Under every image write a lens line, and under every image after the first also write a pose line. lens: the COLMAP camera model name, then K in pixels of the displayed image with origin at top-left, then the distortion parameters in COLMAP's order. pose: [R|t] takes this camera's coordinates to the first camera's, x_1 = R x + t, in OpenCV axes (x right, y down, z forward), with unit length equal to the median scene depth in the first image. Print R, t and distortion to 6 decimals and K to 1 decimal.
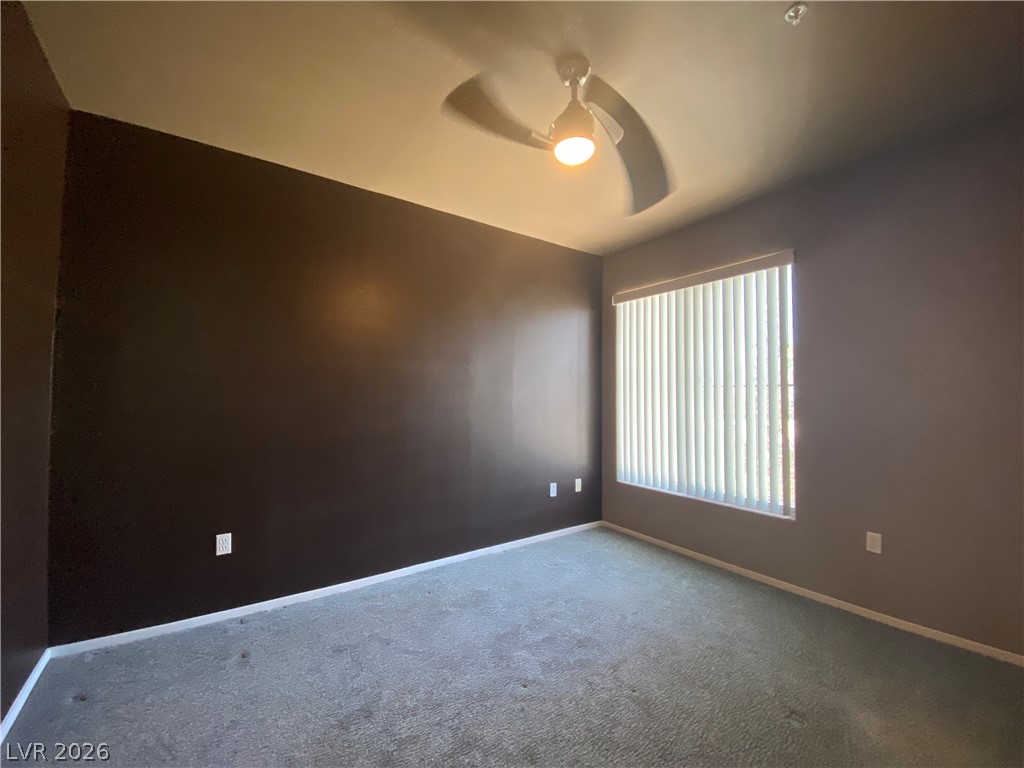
lens RADIAL K [[410.5, 0, 512.0], [0, 410.5, 384.0], [0, 0, 1]] dist [0.029456, -0.022538]
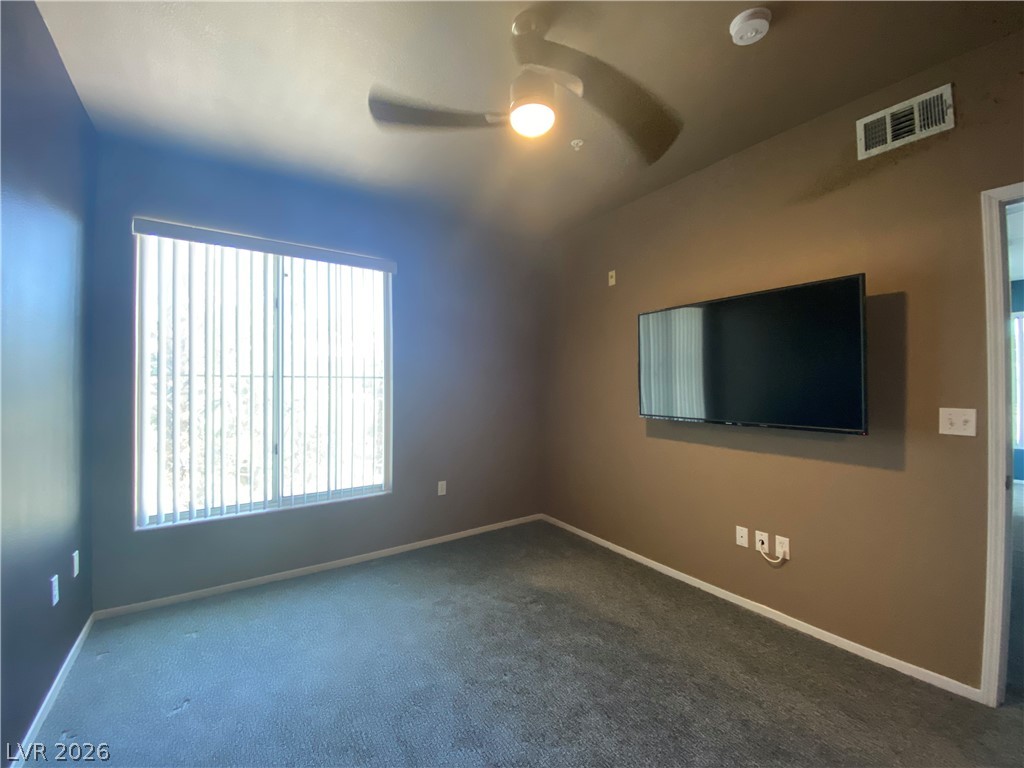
lens RADIAL K [[410.5, 0, 512.0], [0, 410.5, 384.0], [0, 0, 1]] dist [0.029456, -0.022538]
pose [[0.042378, -0.004041, 0.999093, -0.372060], [-0.028664, 0.999575, 0.005259, 0.003389], [-0.998690, -0.028861, 0.042244, 0.491430]]
